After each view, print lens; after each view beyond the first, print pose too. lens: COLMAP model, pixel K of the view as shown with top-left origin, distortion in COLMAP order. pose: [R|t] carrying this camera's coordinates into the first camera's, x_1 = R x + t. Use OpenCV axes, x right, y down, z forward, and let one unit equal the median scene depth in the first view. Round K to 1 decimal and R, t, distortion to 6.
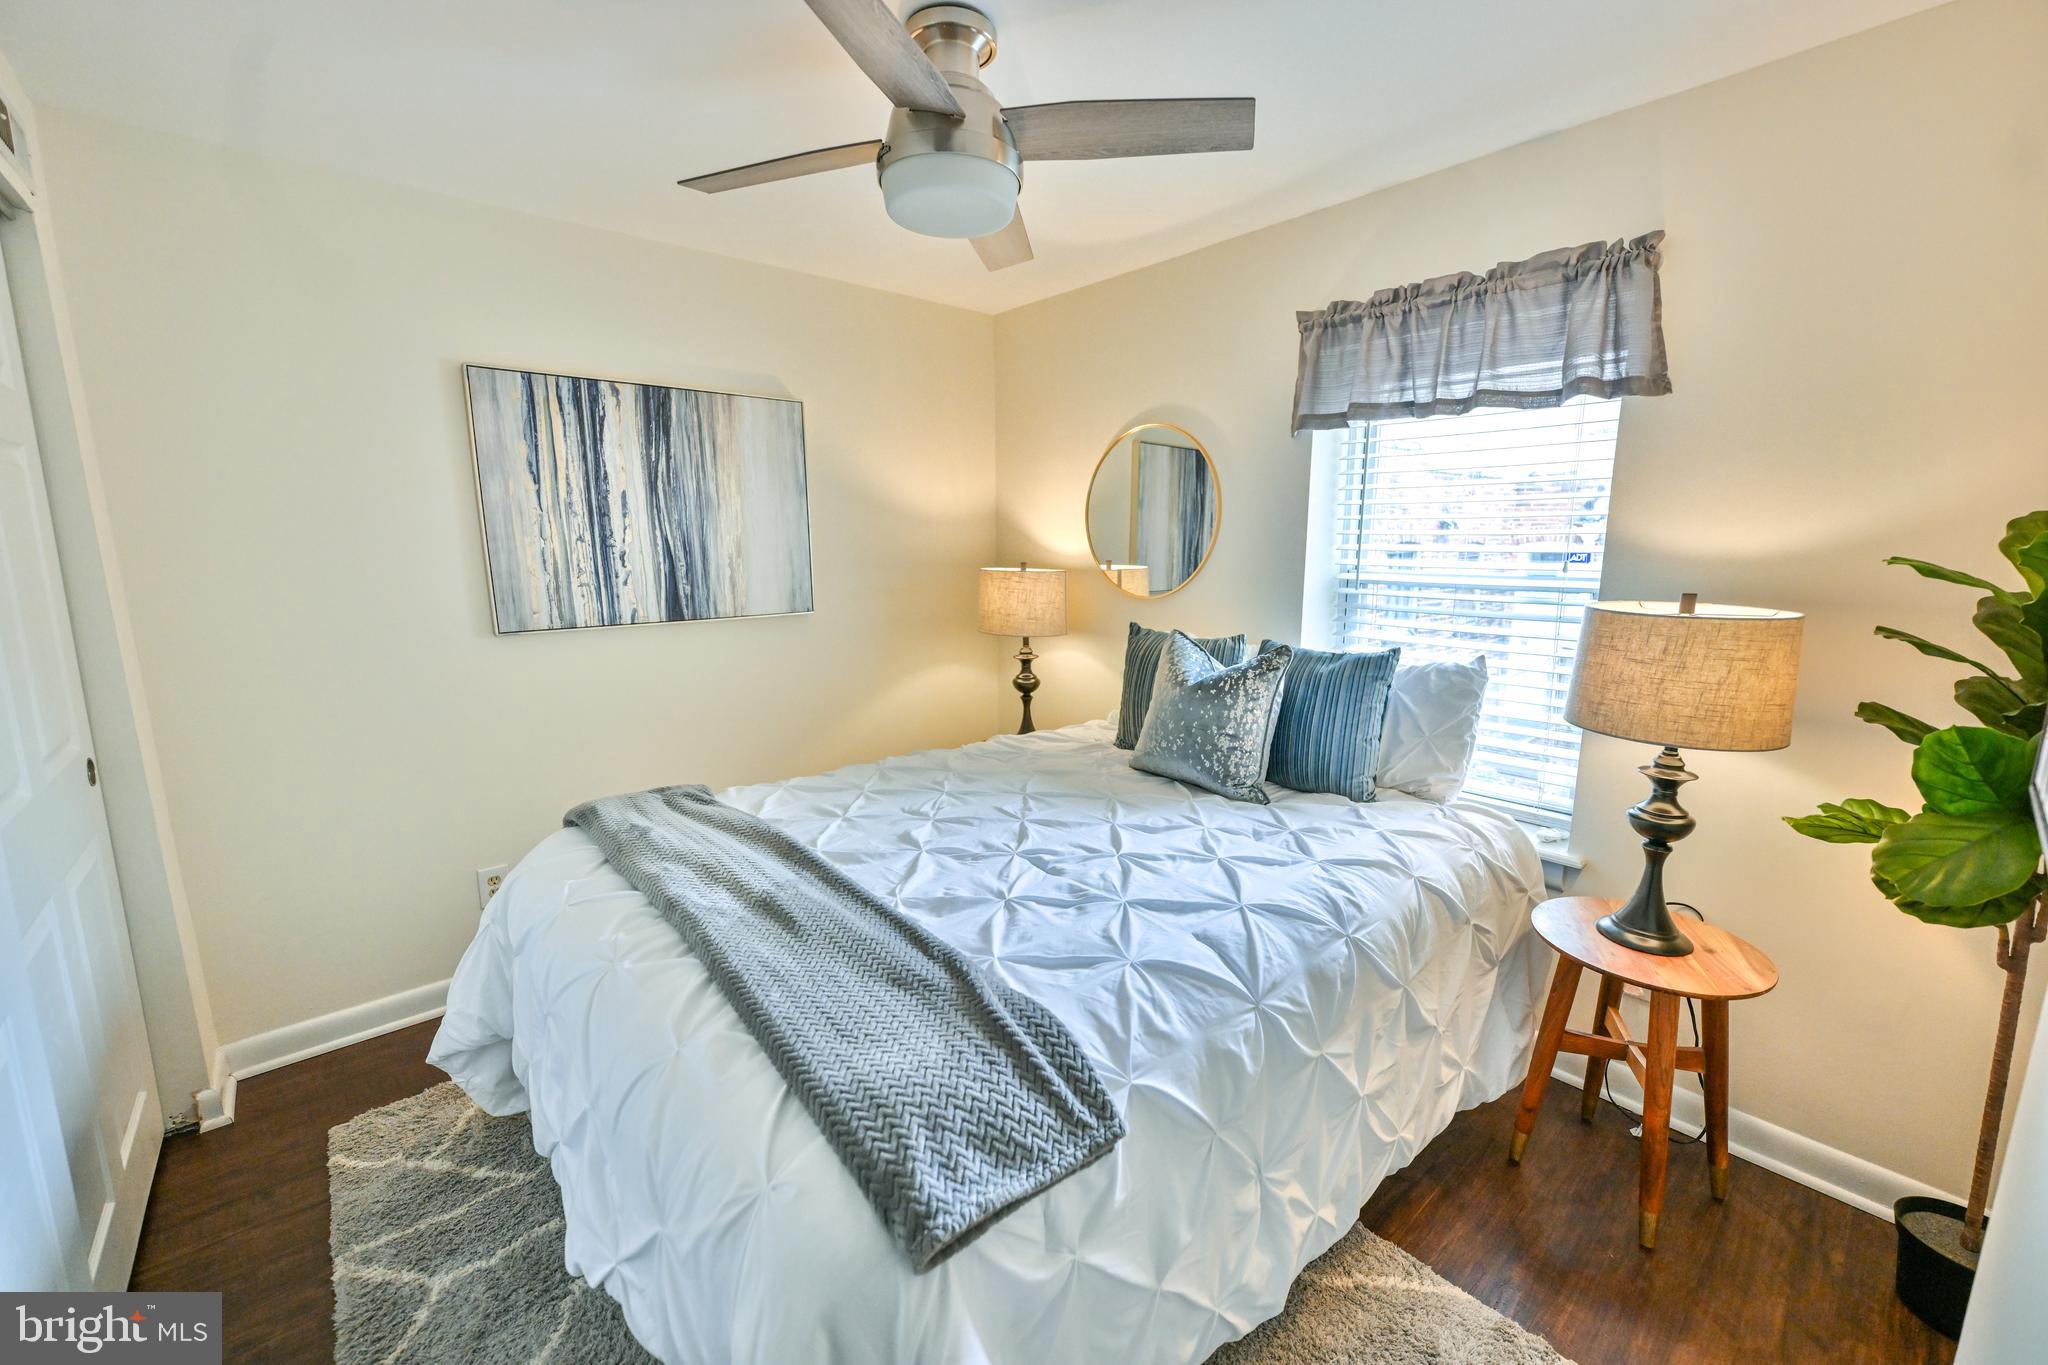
lens RADIAL K [[804.7, 0, 1022.8], [0, 804.7, 680.9], [0, 0, 1]] dist [-0.000299, -0.000138]
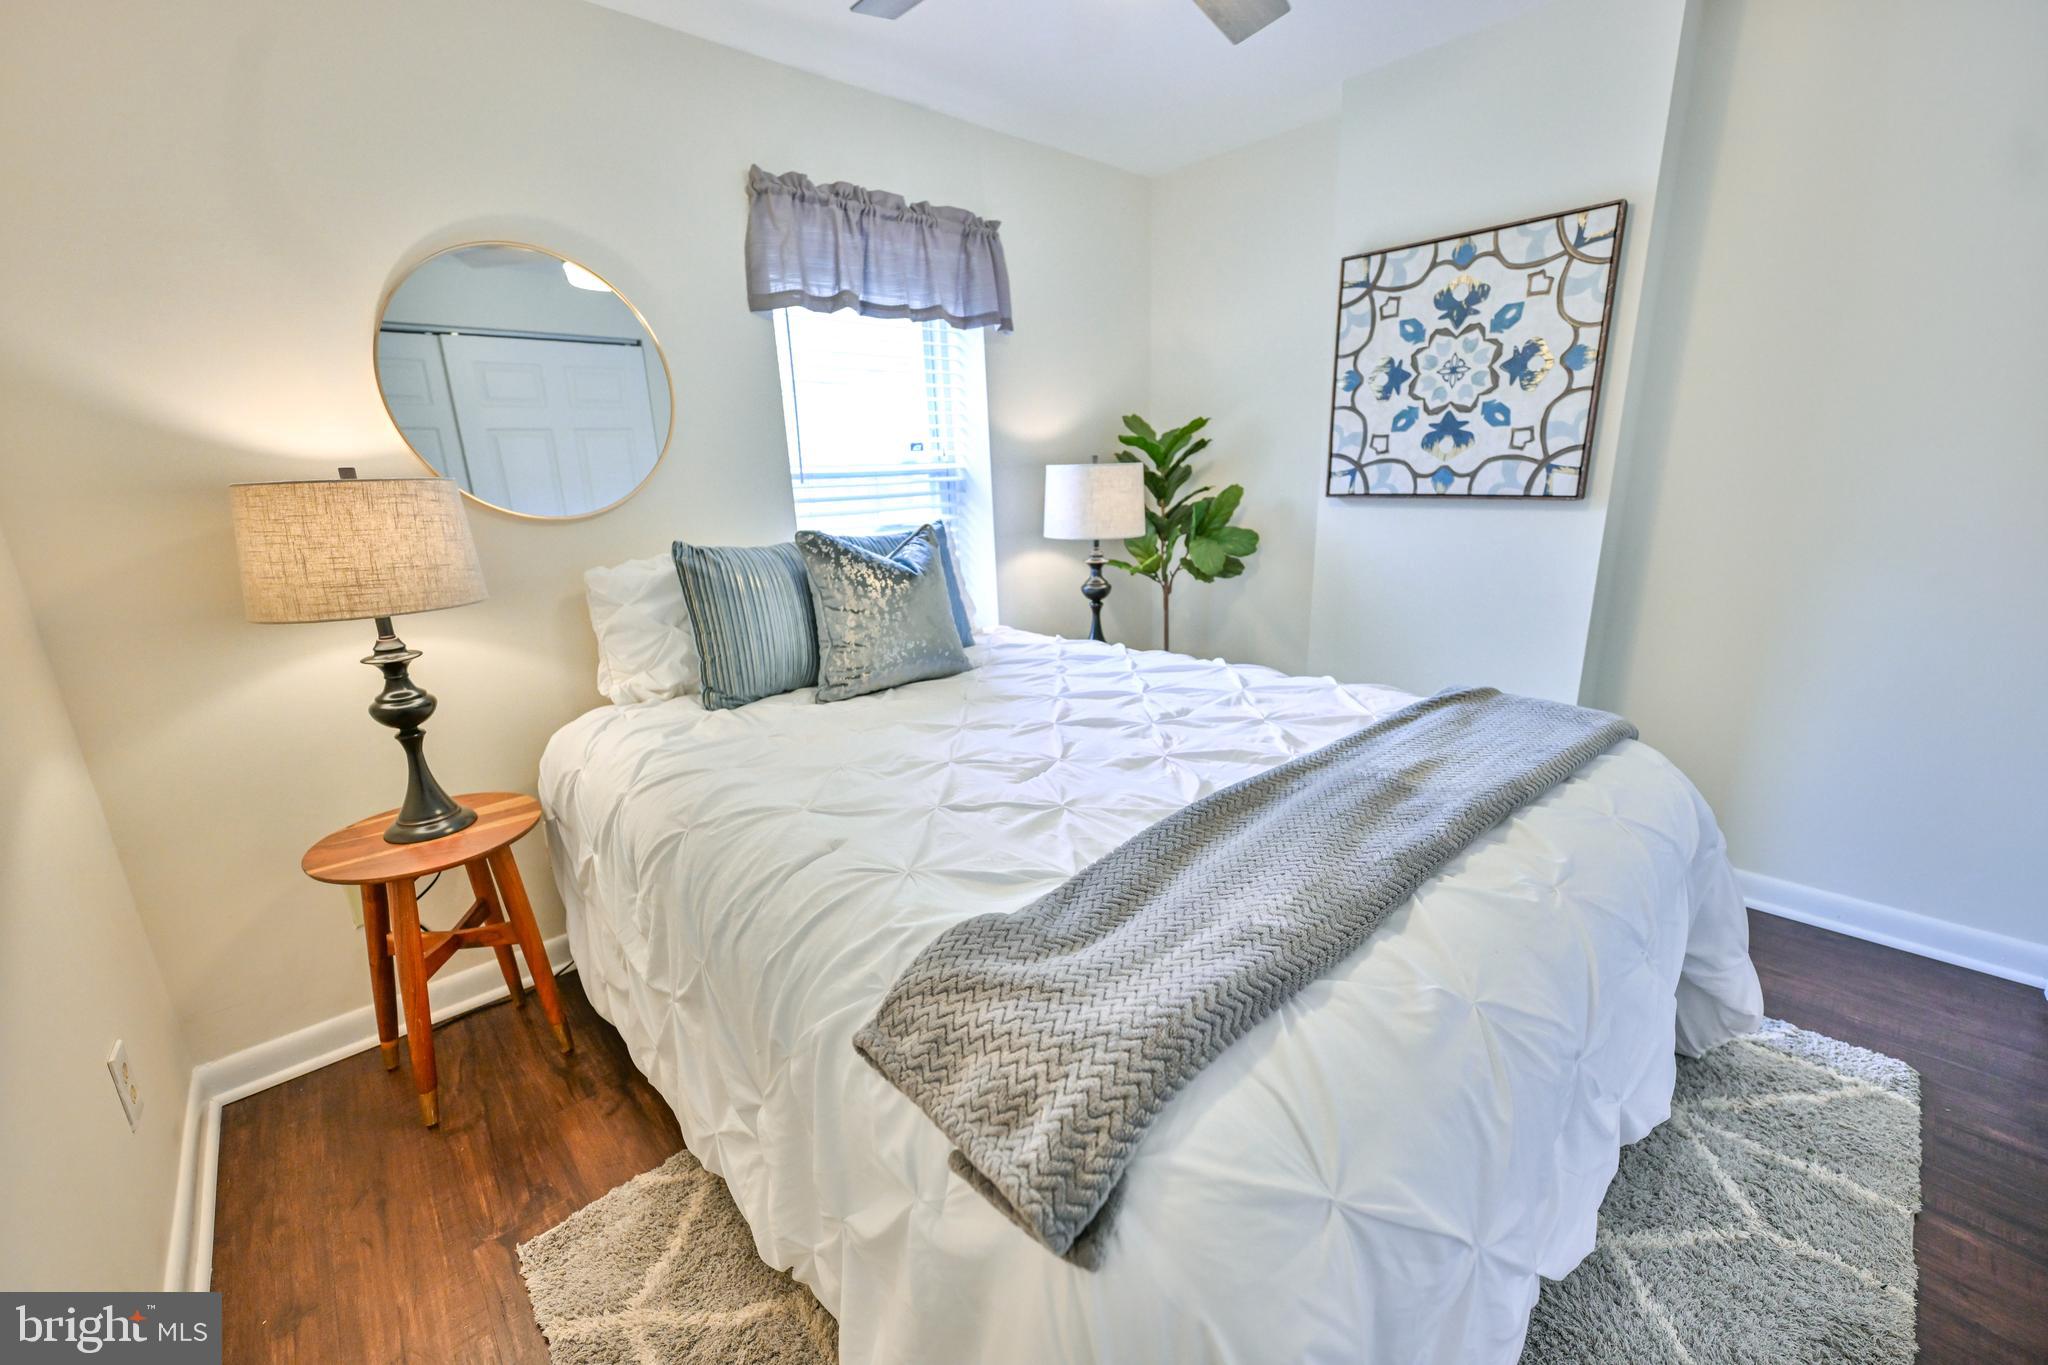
lens RADIAL K [[804.7, 0, 1022.8], [0, 804.7, 680.9], [0, 0, 1]] dist [-0.000299, -0.000138]
pose [[-0.023480, -0.253402, 0.967076, -0.829145], [0.208875, 0.944750, 0.252624, -0.100024], [-0.977660, 0.207930, 0.030747, 0.987448]]
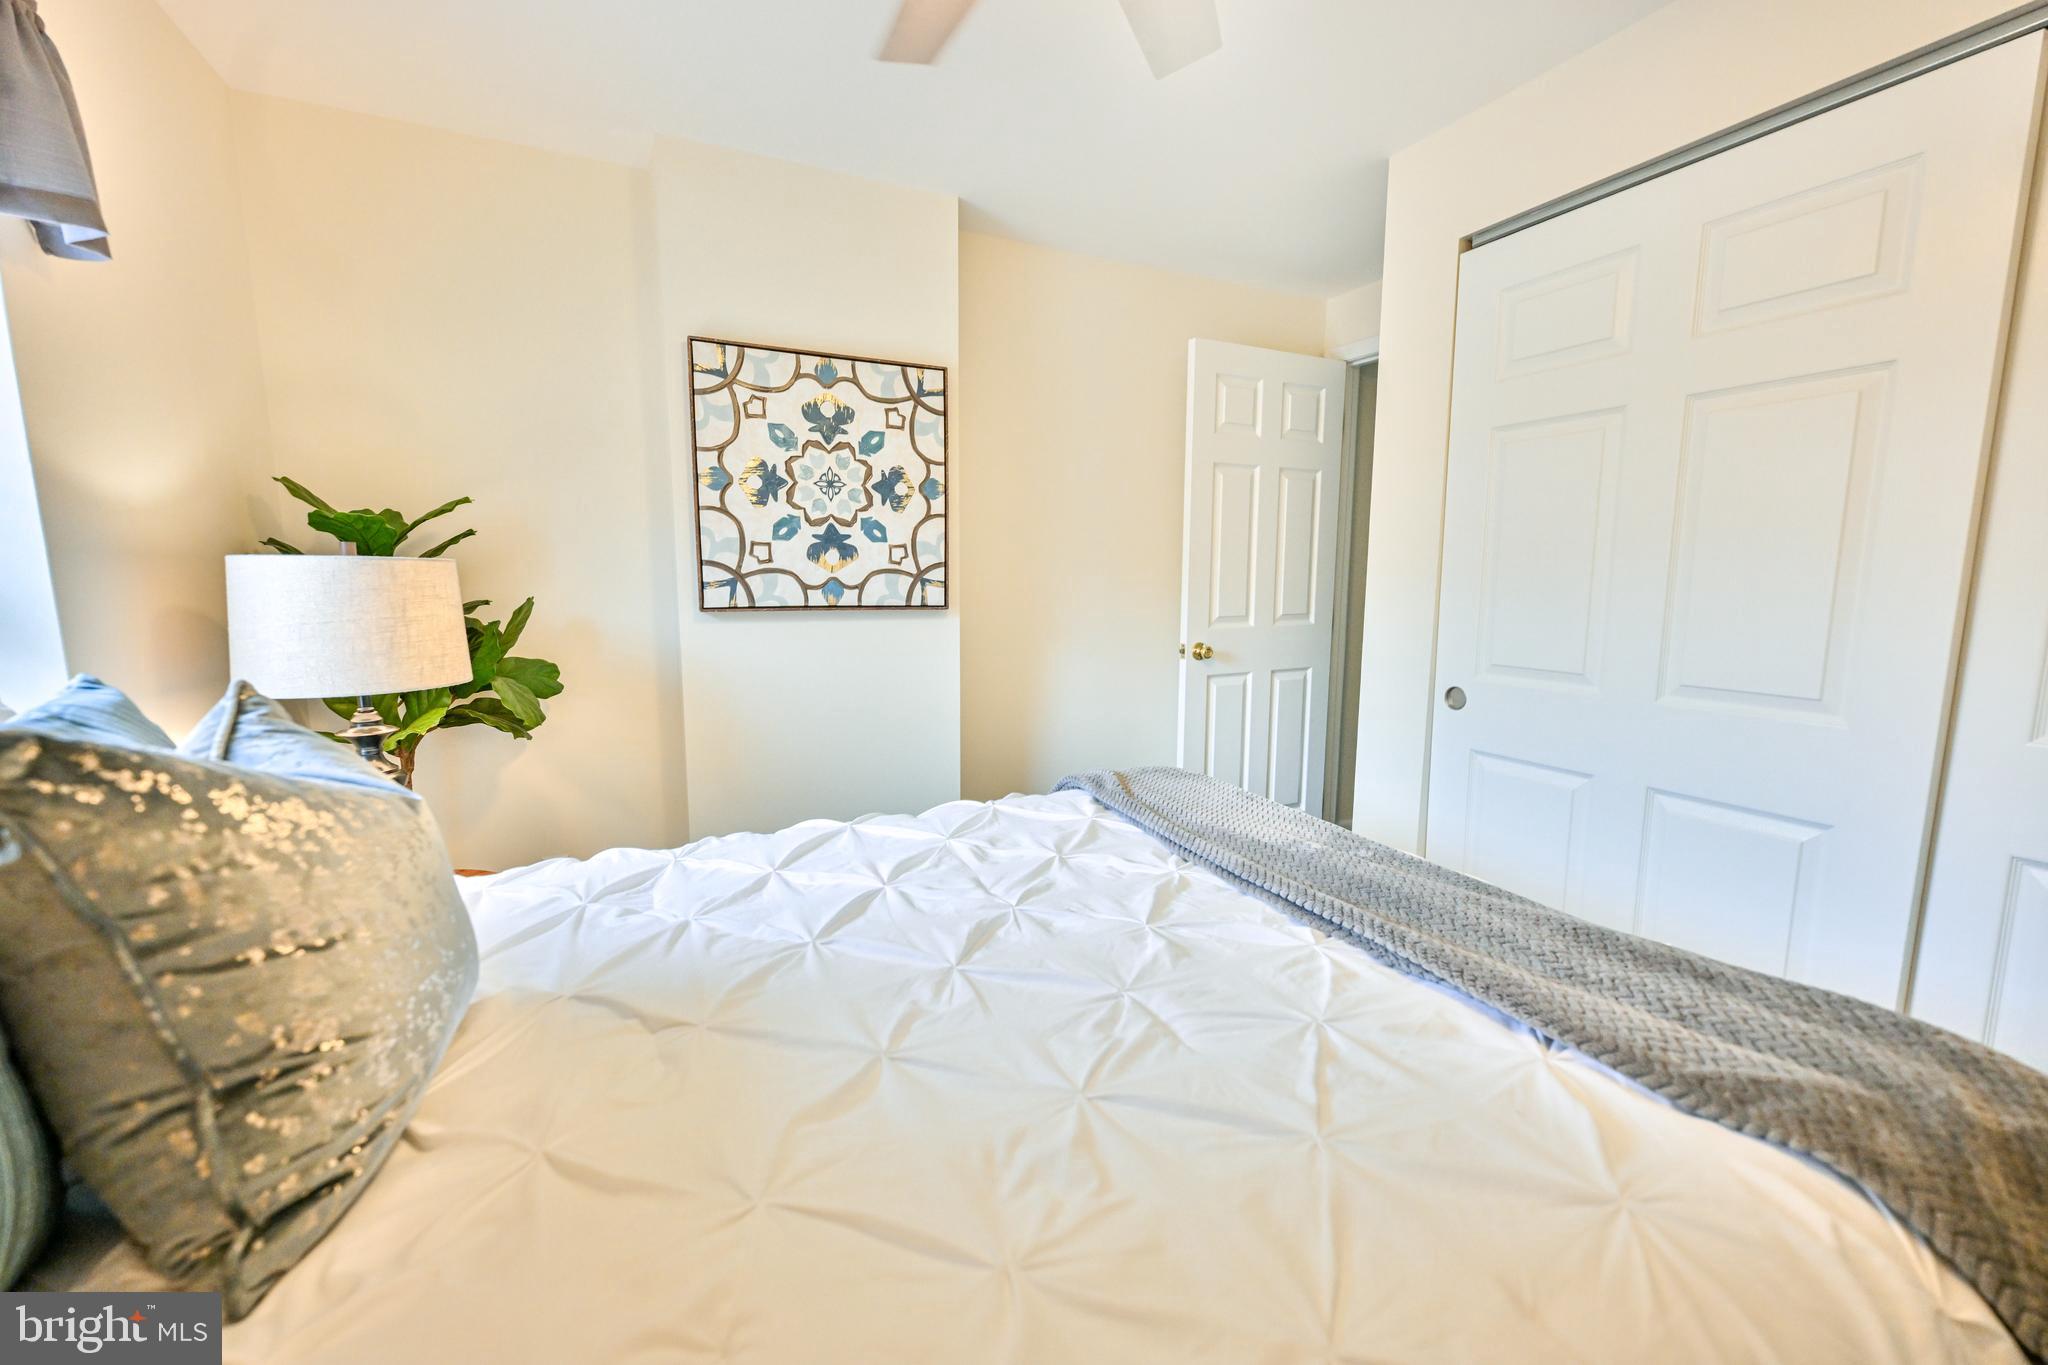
lens RADIAL K [[806.5, 0, 1022.7], [0, 806.5, 684.4], [0, 0, 1]] dist [-0.000984, -0.000031]
pose [[-0.957157, -0.038481, 0.287001, -0.194015], [0.051434, 0.952778, 0.299280, -0.160505], [-0.284964, 0.301220, -0.909979, 1.397689]]
